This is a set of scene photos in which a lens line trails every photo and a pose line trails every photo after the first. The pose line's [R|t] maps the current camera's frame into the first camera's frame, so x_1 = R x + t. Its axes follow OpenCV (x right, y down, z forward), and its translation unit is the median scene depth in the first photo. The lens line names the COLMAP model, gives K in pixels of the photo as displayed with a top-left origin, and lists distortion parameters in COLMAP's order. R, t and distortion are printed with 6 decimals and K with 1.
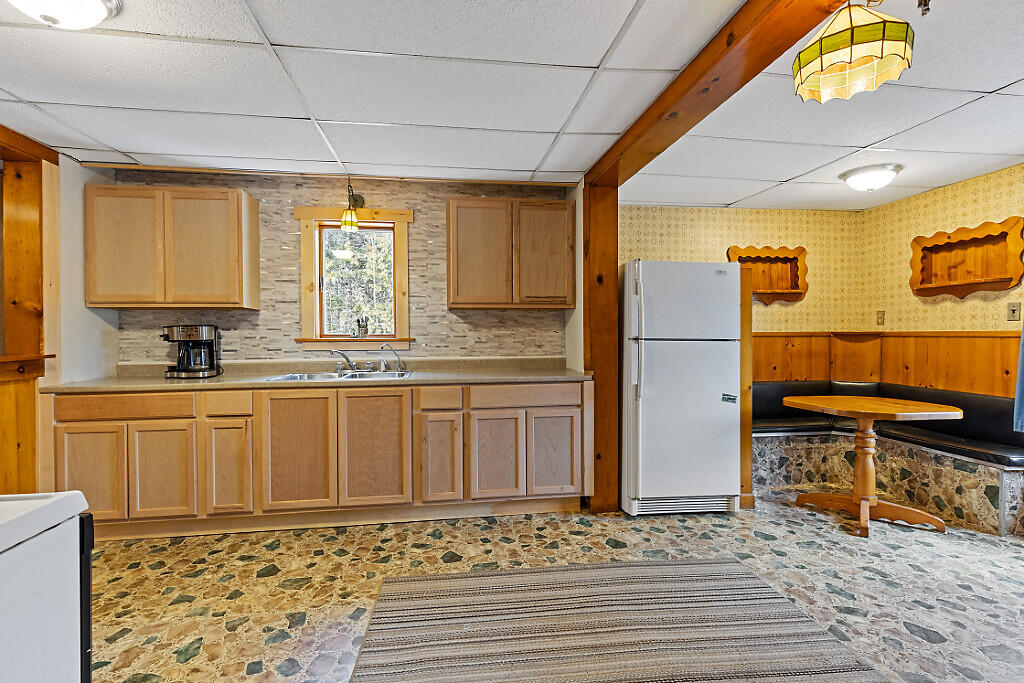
lens RADIAL K [[466.8, 0, 505.5], [0, 466.8, 343.7], [0, 0, 1]] dist [0.004114, -0.002819]
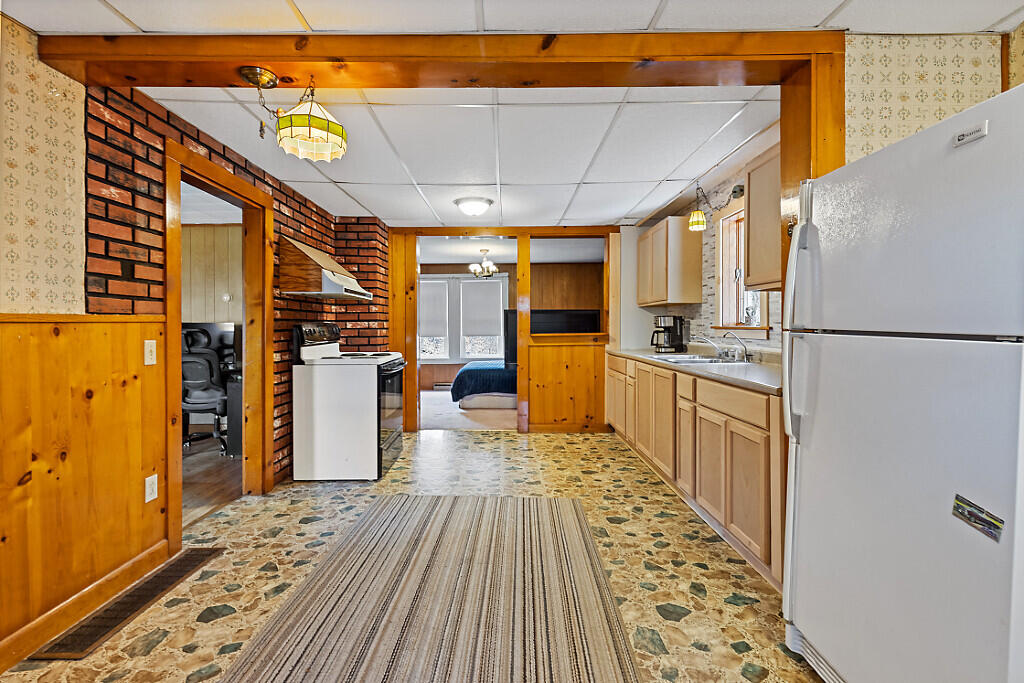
lens RADIAL K [[466.8, 0, 514.8], [0, 466.8, 326.5], [0, 0, 1]] dist [0.004114, -0.002819]
pose [[-0.115992, 0.007542, -0.993221, 0.829917], [-0.017836, 0.999794, 0.009674, -0.013273], [0.993090, 0.018837, -0.115834, 0.706611]]
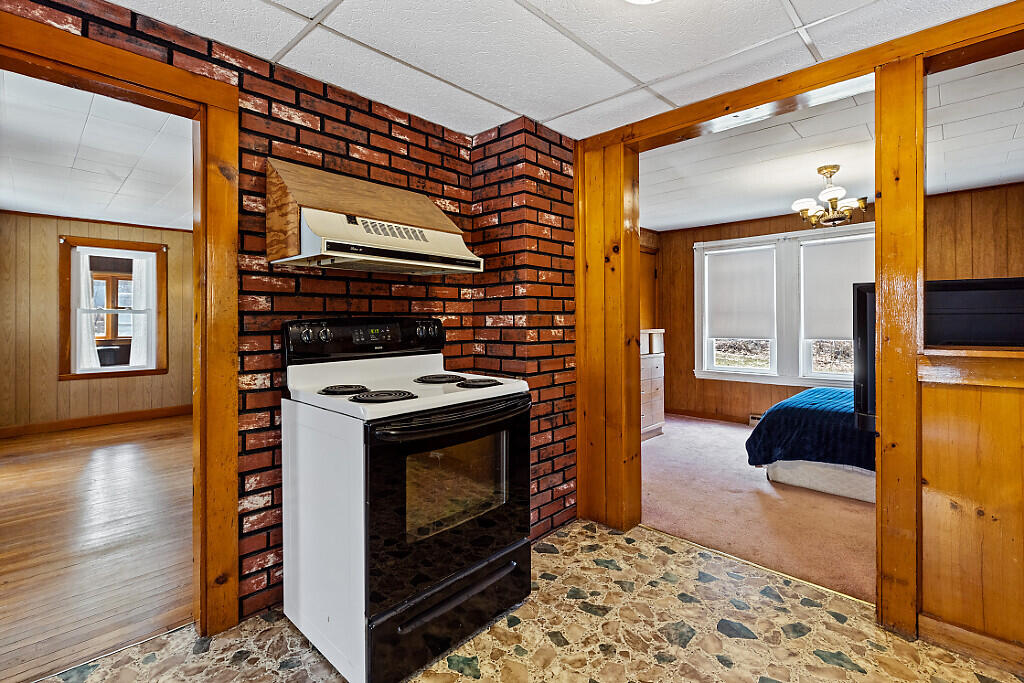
lens RADIAL K [[466.8, 0, 507.0], [0, 466.8, 317.8], [0, 0, 1]] dist [0.004114, -0.002819]
pose [[-0.783772, 0.006395, -0.621016, -0.060973], [-0.007385, 0.999780, 0.019617, -0.016343], [0.621005, 0.019961, -0.783553, 0.697676]]
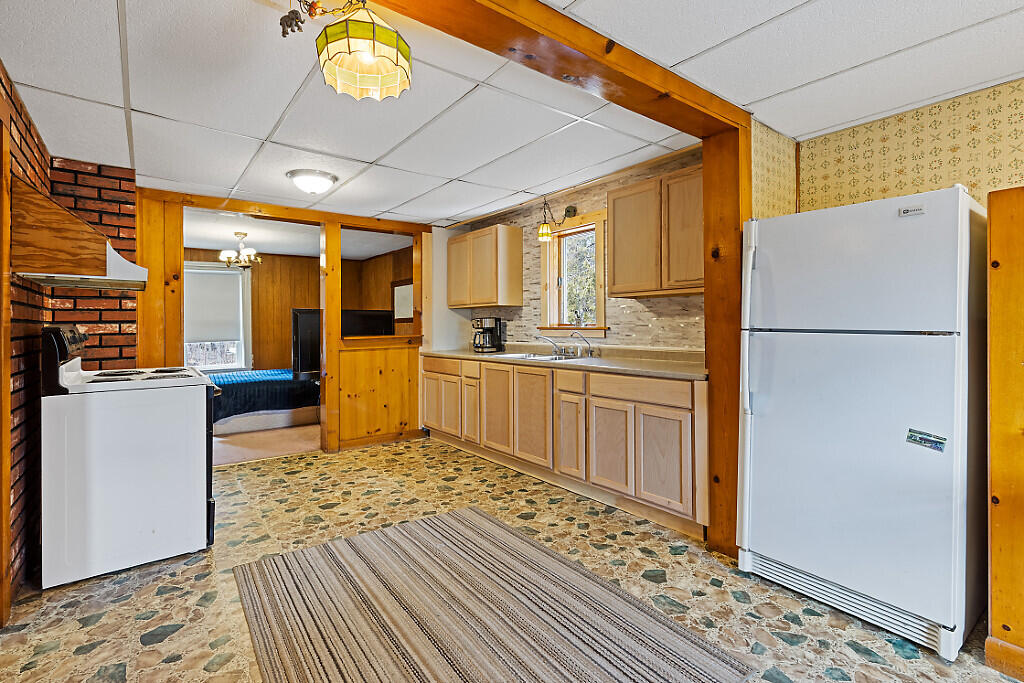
lens RADIAL K [[466.8, 0, 509.3], [0, 466.8, 325.3], [0, 0, 1]] dist [0.004114, -0.002819]
pose [[0.503668, 0.001464, -0.863896, 0.697214], [-0.013214, 0.999895, -0.006010, -0.007199], [0.863796, 0.014443, 0.503634, 0.297701]]
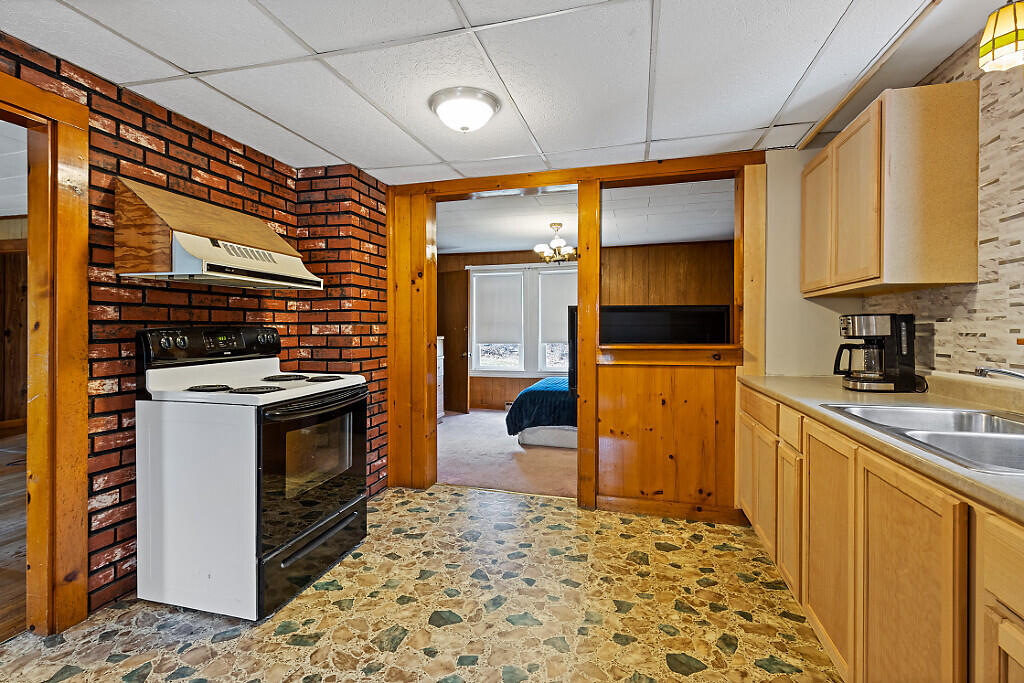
lens RADIAL K [[466.8, 0, 509.6], [0, 466.8, 326.4], [0, 0, 1]] dist [0.004114, -0.002819]
pose [[-0.390311, 0.003618, -0.920676, 0.186368], [-0.018607, 0.999757, 0.011817, -0.020131], [0.920495, 0.021743, -0.390149, 0.780592]]
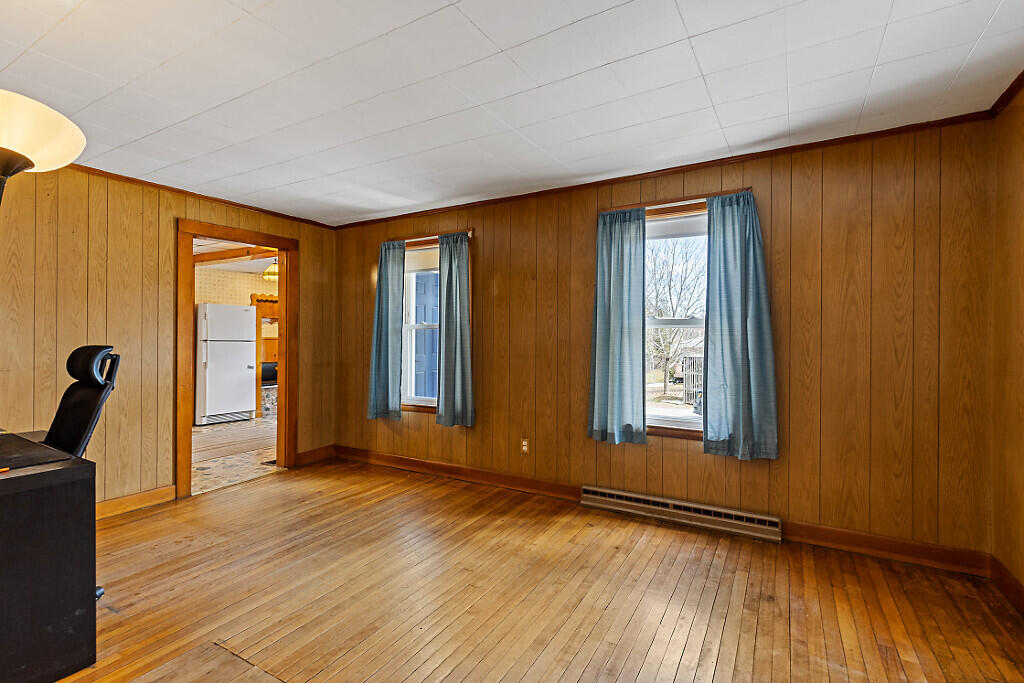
lens RADIAL K [[466.8, 0, 489.5], [0, 466.8, 335.0], [0, 0, 1]] dist [0.004114, -0.002819]
pose [[0.620699, 0.011978, 0.783957, -0.544247], [0.012441, 0.999607, -0.025123, 0.032616], [-0.783950, 0.025347, 0.620306, -1.238922]]
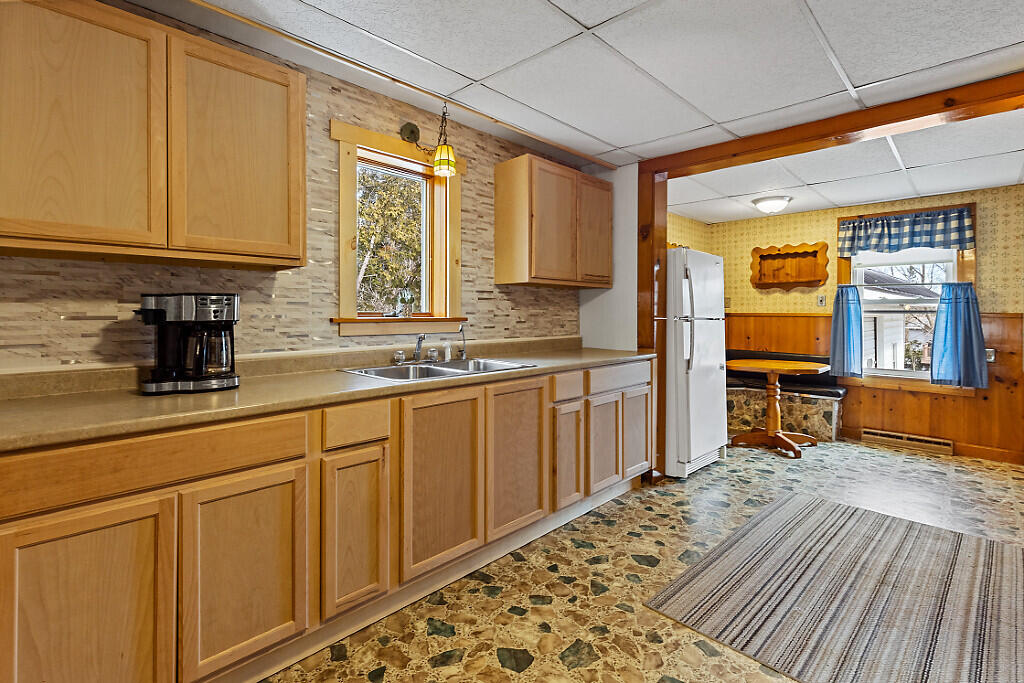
lens RADIAL K [[478.4, 0, 509.4], [0, 478.4, 312.8], [0, 0, 1]] dist [0.012019, -0.005223]
pose [[0.793038, 0.006605, 0.609136, -0.723473], [0.003577, 0.999873, -0.015499, -0.007026], [-0.609161, 0.014470, 0.792914, 0.335463]]
